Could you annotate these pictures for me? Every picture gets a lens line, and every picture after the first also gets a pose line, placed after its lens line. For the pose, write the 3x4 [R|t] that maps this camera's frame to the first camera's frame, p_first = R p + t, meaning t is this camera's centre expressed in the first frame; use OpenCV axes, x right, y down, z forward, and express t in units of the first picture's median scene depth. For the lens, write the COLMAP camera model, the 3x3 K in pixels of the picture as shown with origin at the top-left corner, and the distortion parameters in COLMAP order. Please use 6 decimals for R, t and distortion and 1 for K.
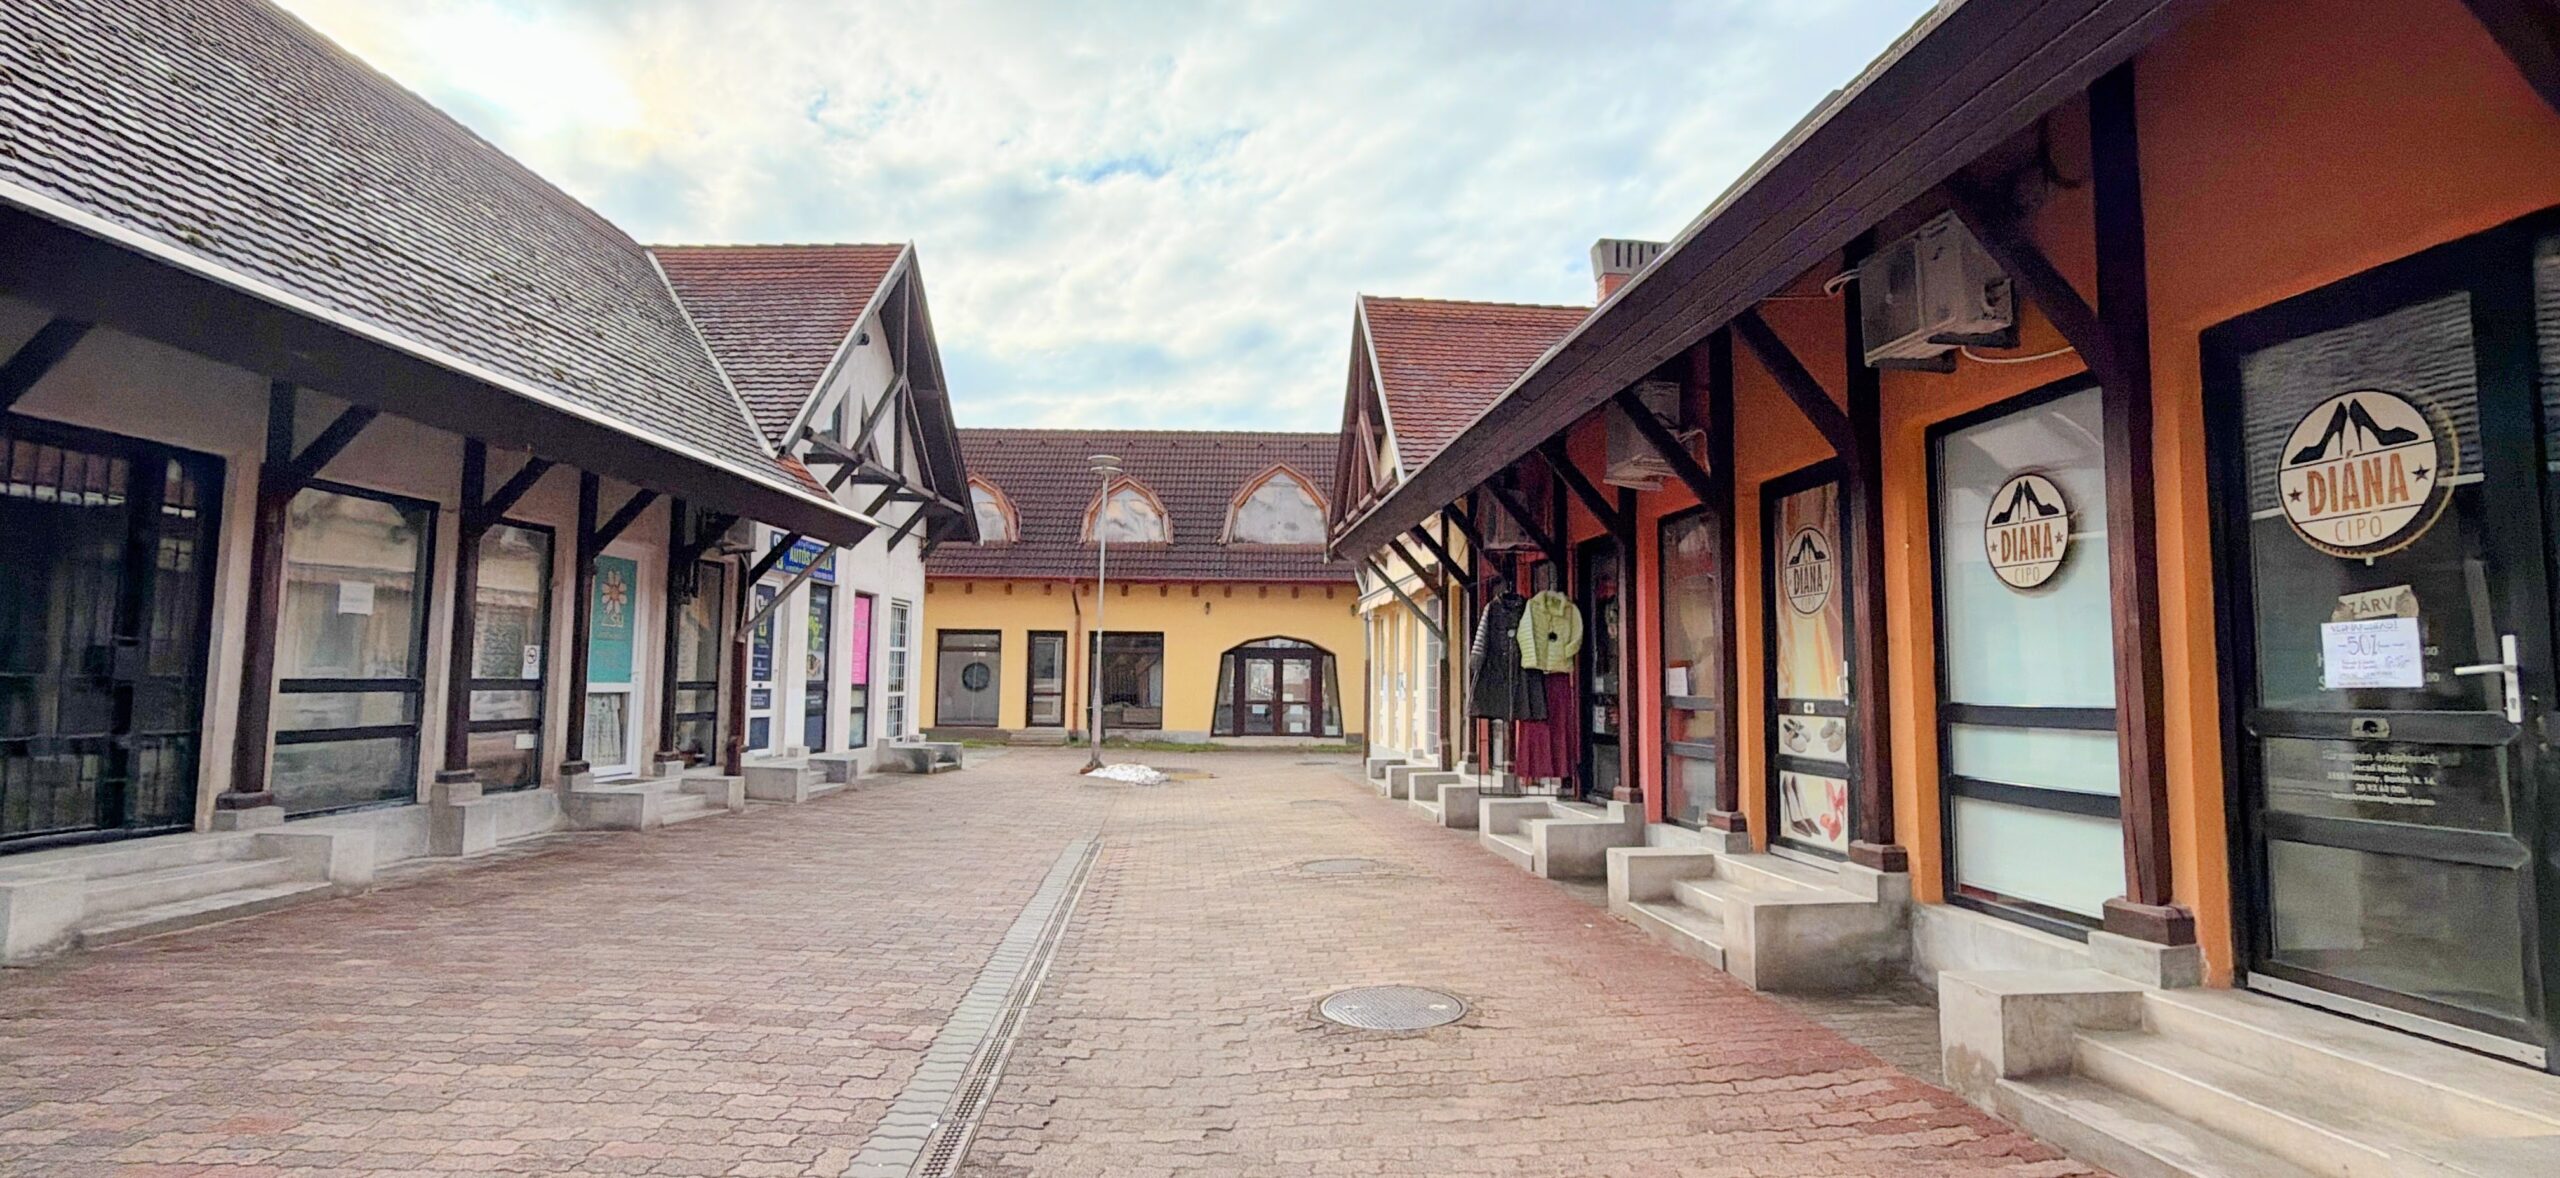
lens RADIAL K [[1158.6, 0, 1279.4], [0, 1158.6, 592.4], [0, 0, 1]] dist [0.000384, -0.000397]
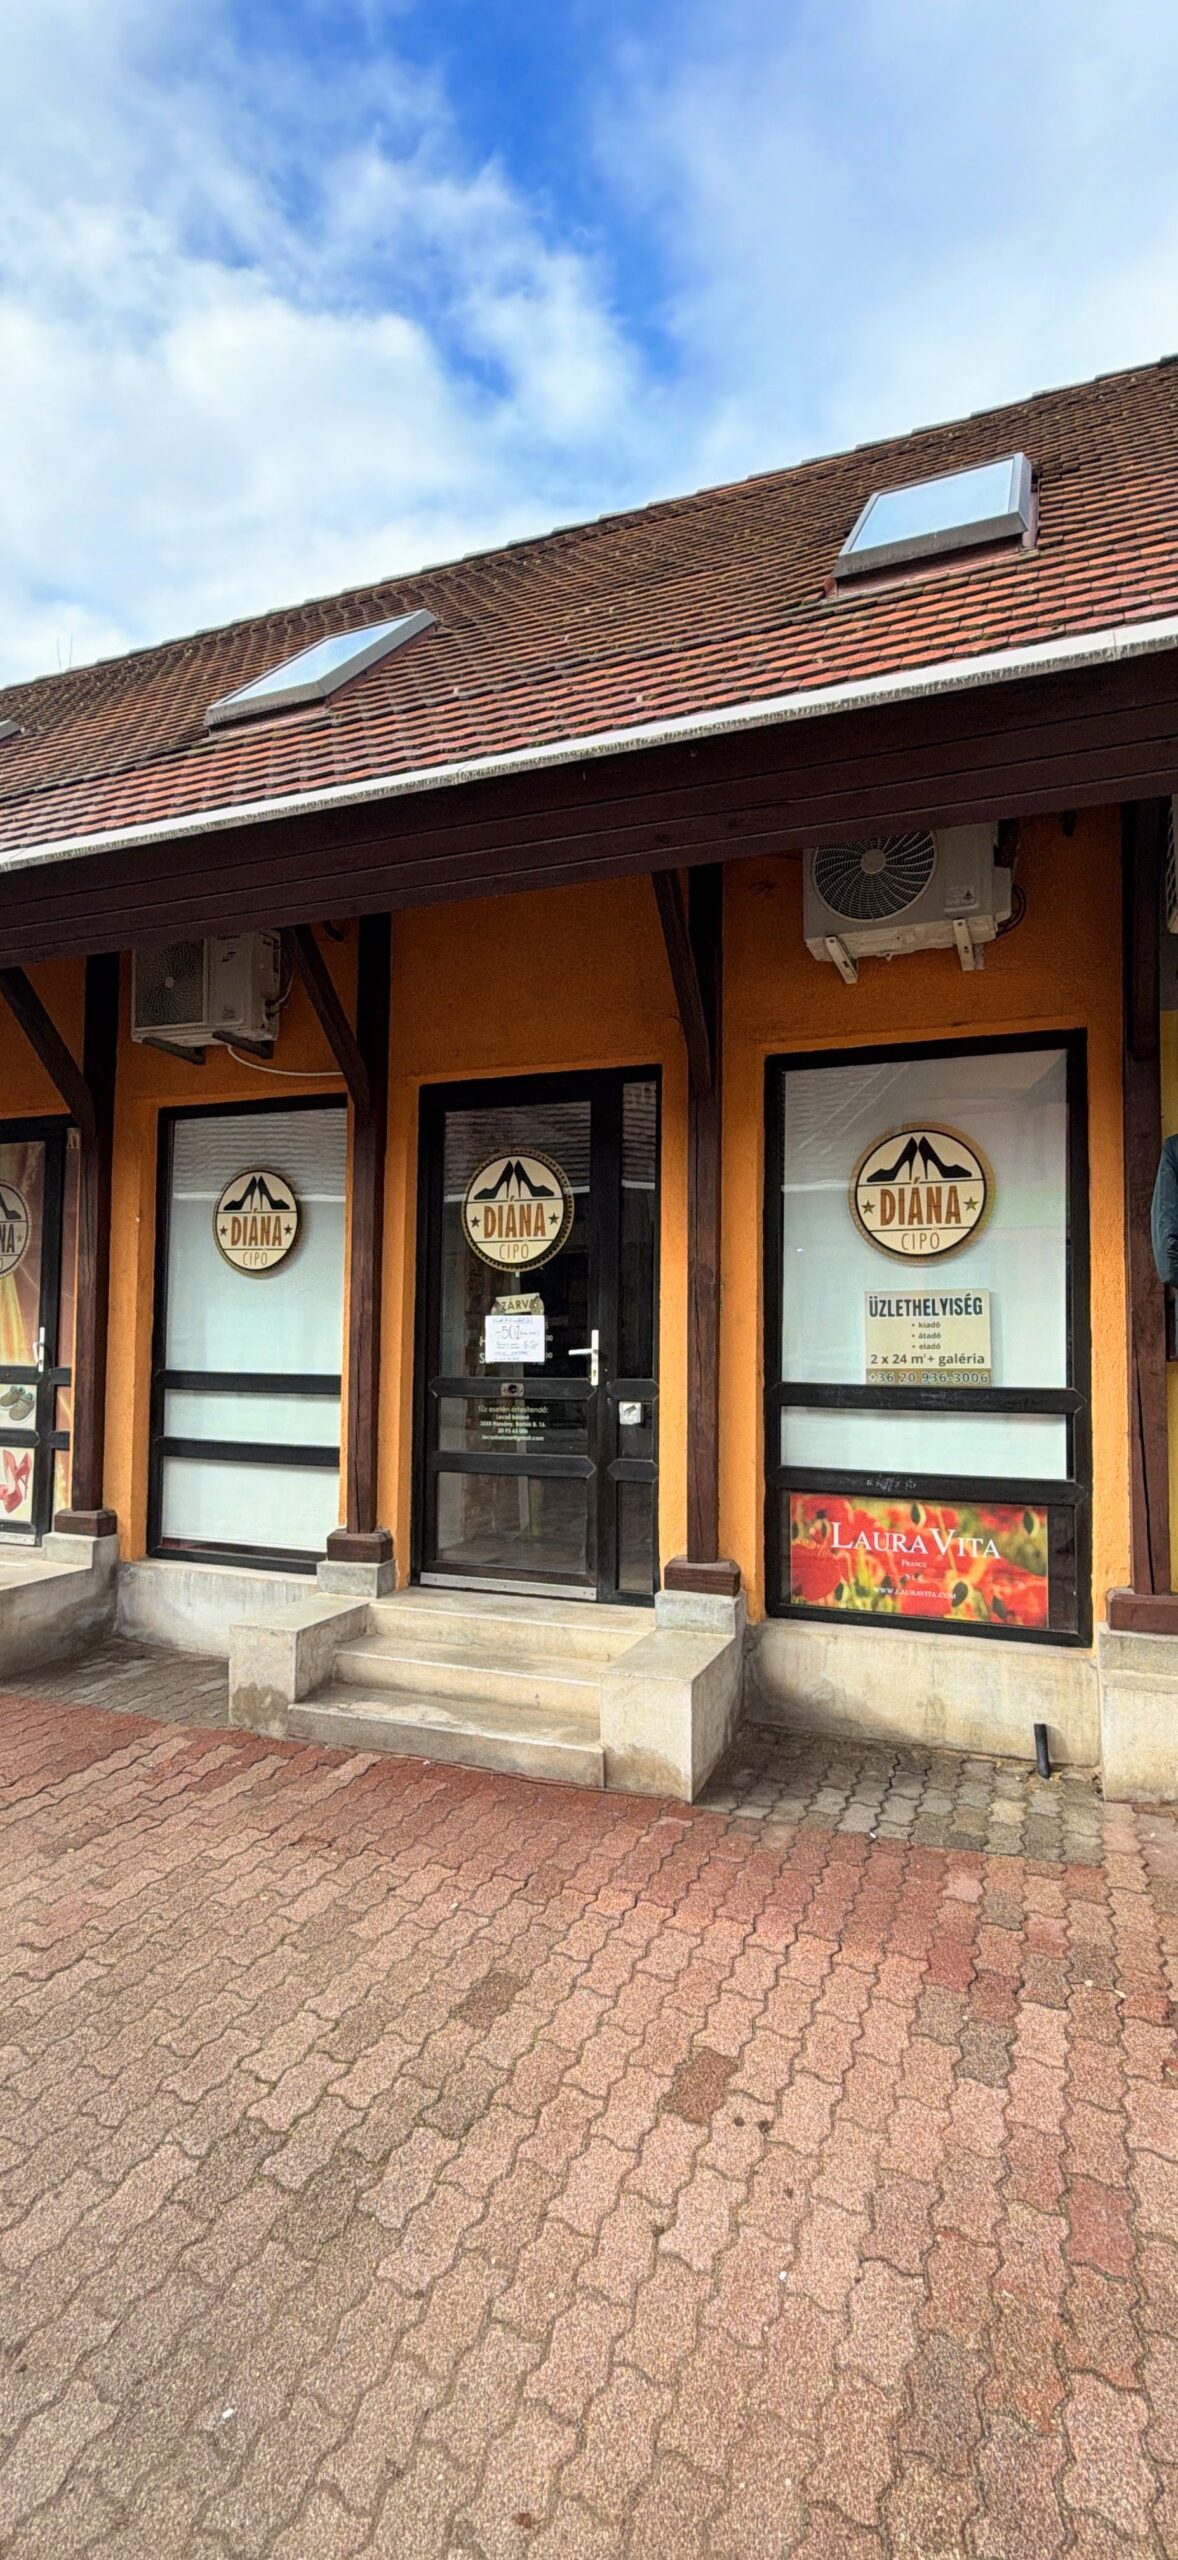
lens RADIAL K [[1158.6, 0, 588.5], [0, 1158.6, 1286.4], [0, 0, 1]] dist [0.000384, -0.000397]
pose [[0.454486, 0.040059, 0.889853, -0.220838], [-0.079600, 0.996818, -0.004219, -0.009448], [-0.887190, -0.068915, 0.456229, 0.189595]]
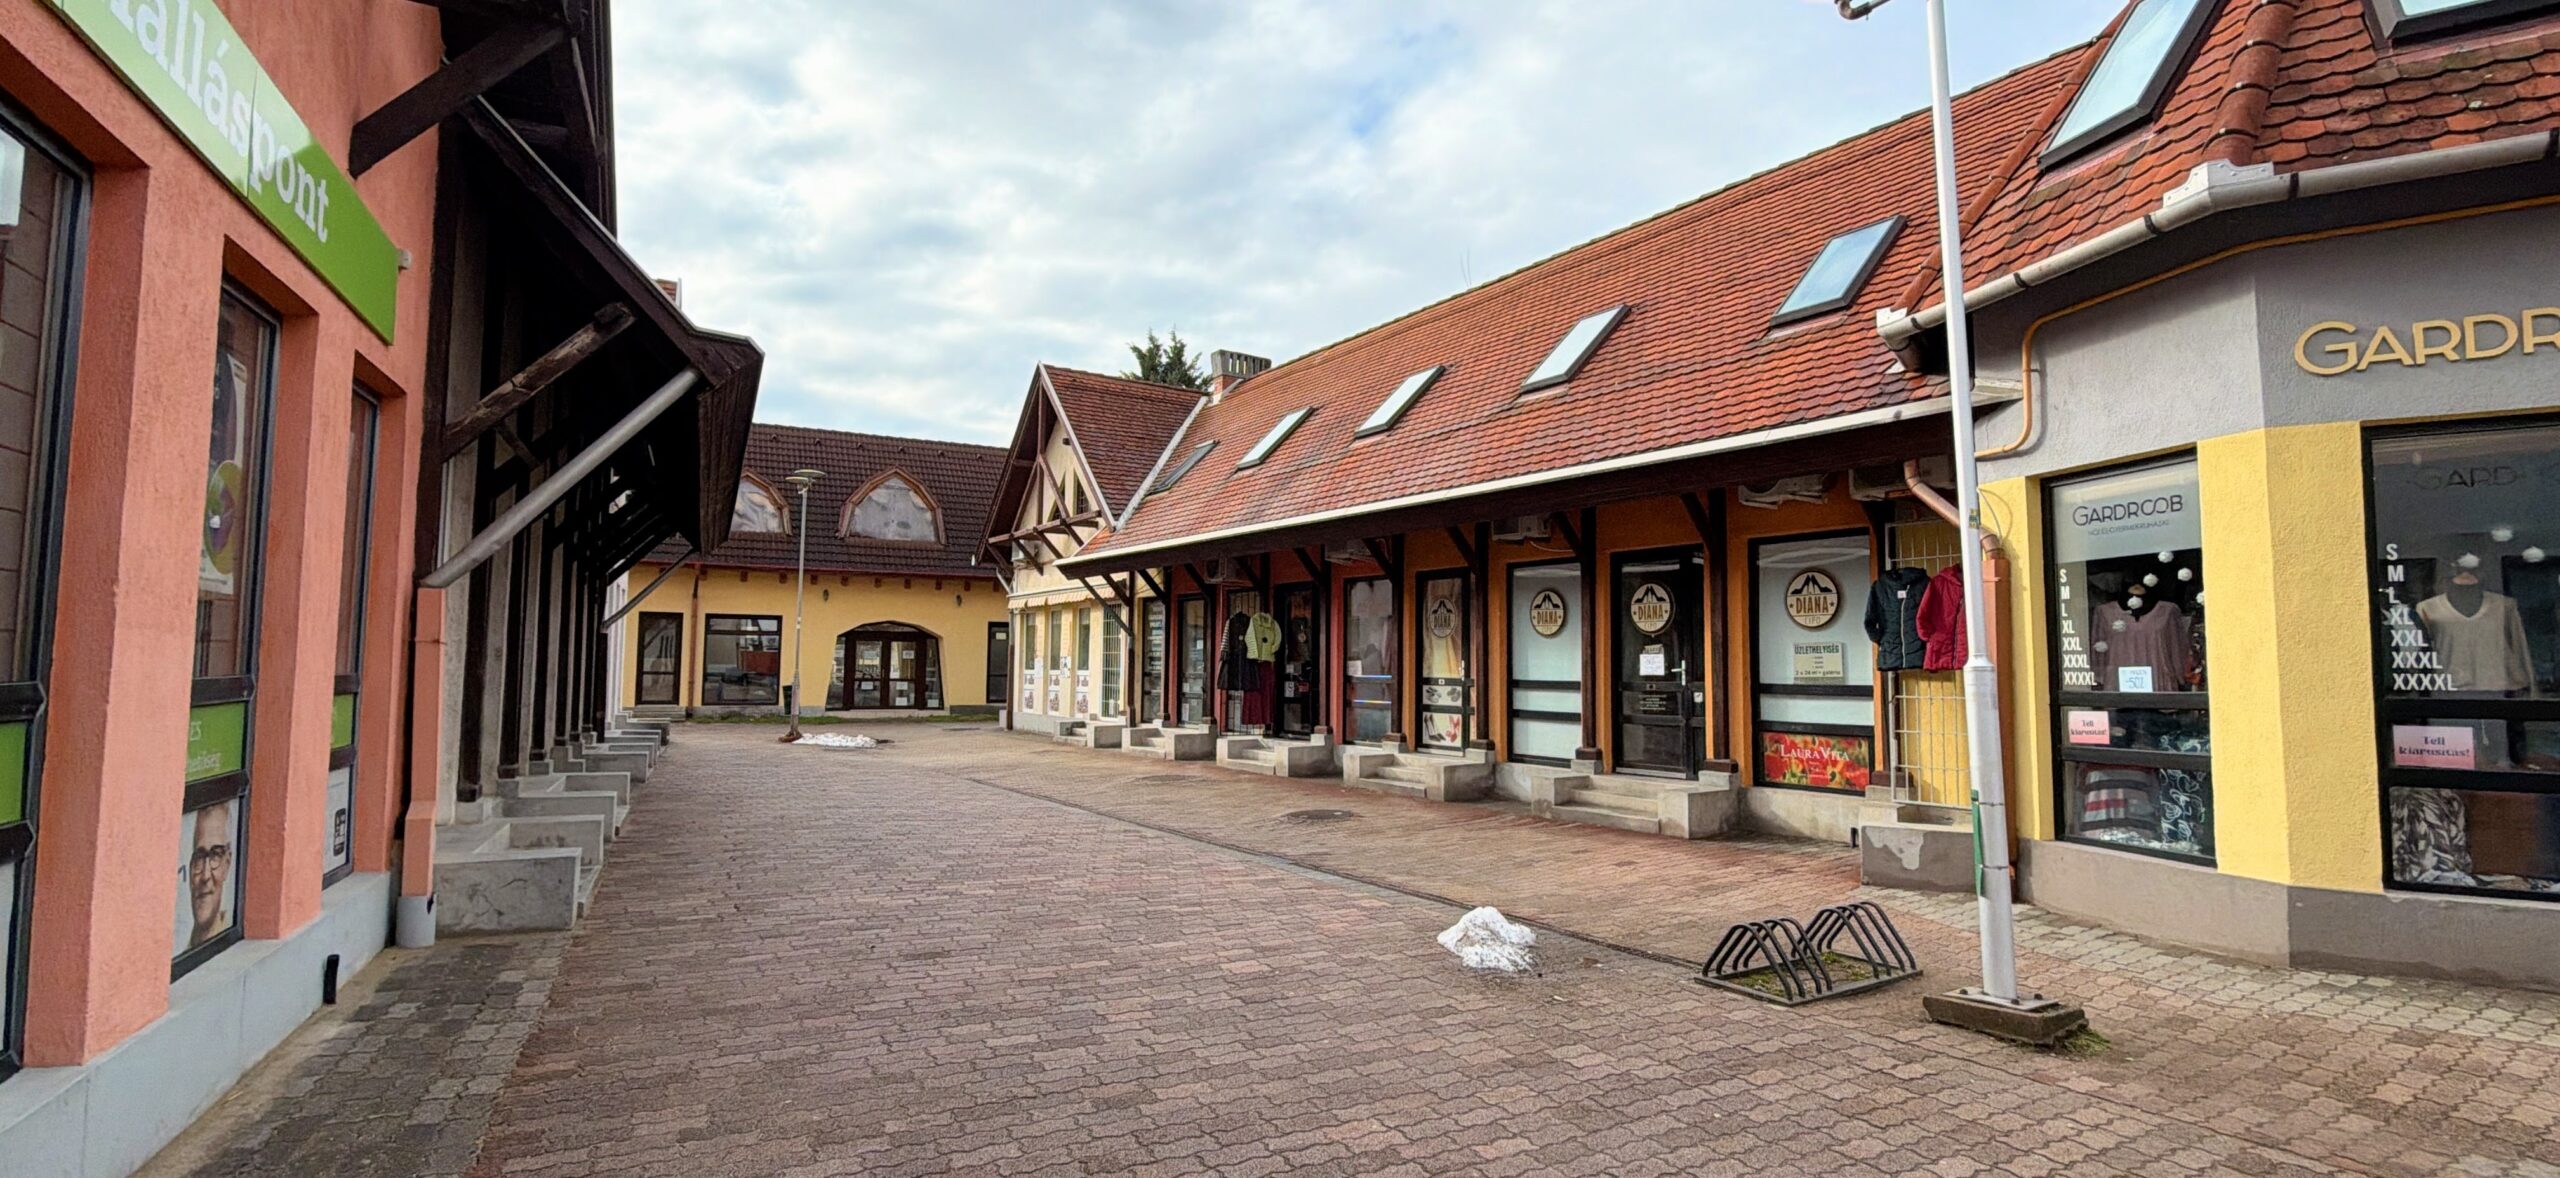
lens RADIAL K [[1158.6, 0, 1279.4], [0, 1158.6, 592.4], [0, 0, 1]] dist [0.000384, -0.000397]
pose [[0.881817, 0.028363, 0.470738, -1.107110], [-0.038828, 0.999167, 0.012534, -0.108888], [-0.469991, -0.029330, 0.882184, -1.000963]]
